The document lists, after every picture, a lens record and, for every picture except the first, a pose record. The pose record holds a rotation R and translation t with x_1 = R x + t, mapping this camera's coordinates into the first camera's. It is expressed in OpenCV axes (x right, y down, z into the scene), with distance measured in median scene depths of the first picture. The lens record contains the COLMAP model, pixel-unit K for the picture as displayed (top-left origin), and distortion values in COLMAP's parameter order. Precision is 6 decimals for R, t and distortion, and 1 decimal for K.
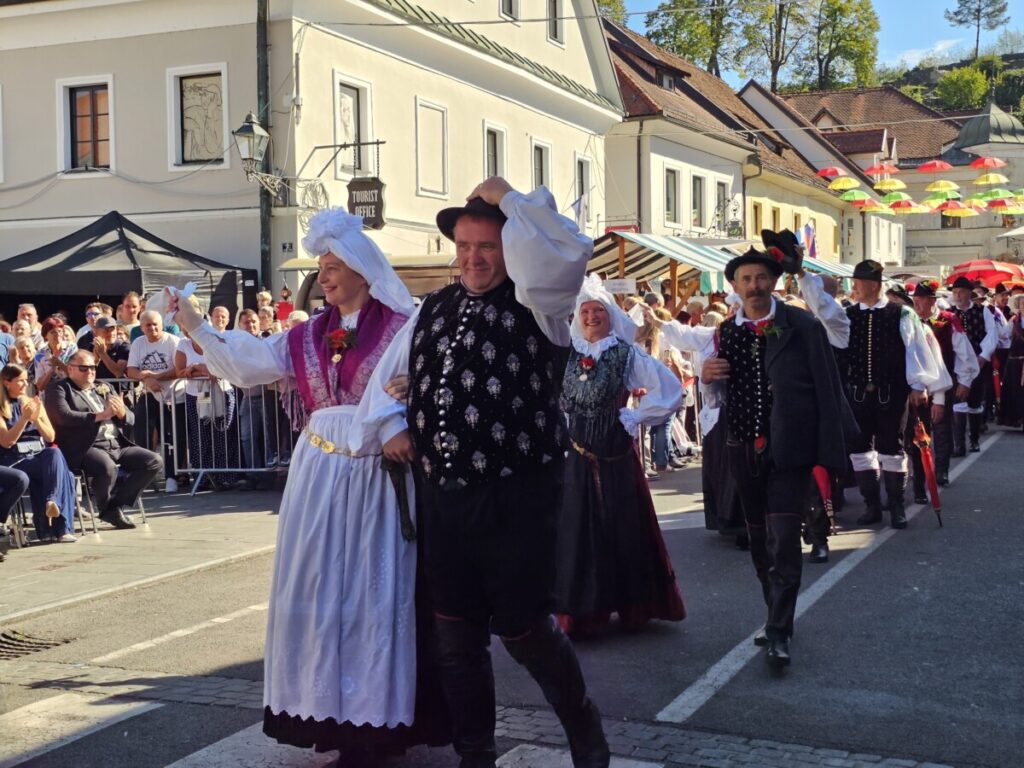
lens RADIAL K [[1323.7, 0, 527.0], [0, 1323.7, 381.8], [0, 0, 1]] dist [0.155733, -0.398293]
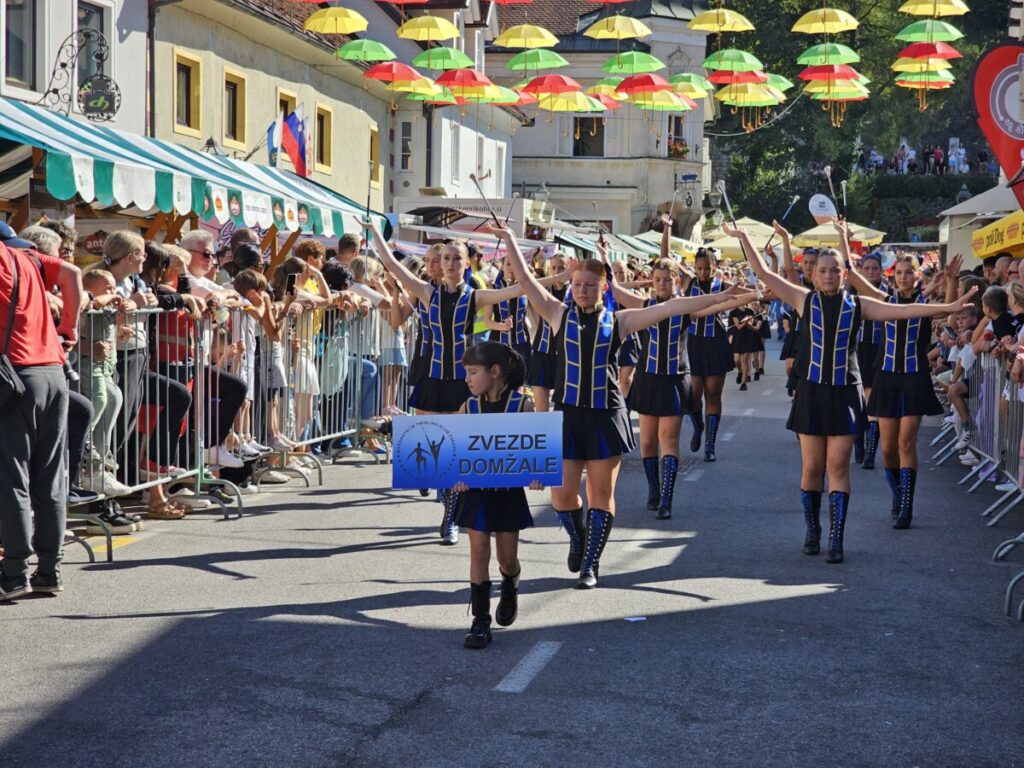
lens RADIAL K [[1986.2, 0, 512.0], [0, 1986.2, 384.0], [0, 0, 1]] dist [0.159220, -0.203325]
pose [[0.967541, 0.025395, 0.251437, 0.081742], [-0.024920, 0.999677, -0.005073, -0.010166], [-0.251484, -0.001357, 0.967860, 0.193224]]
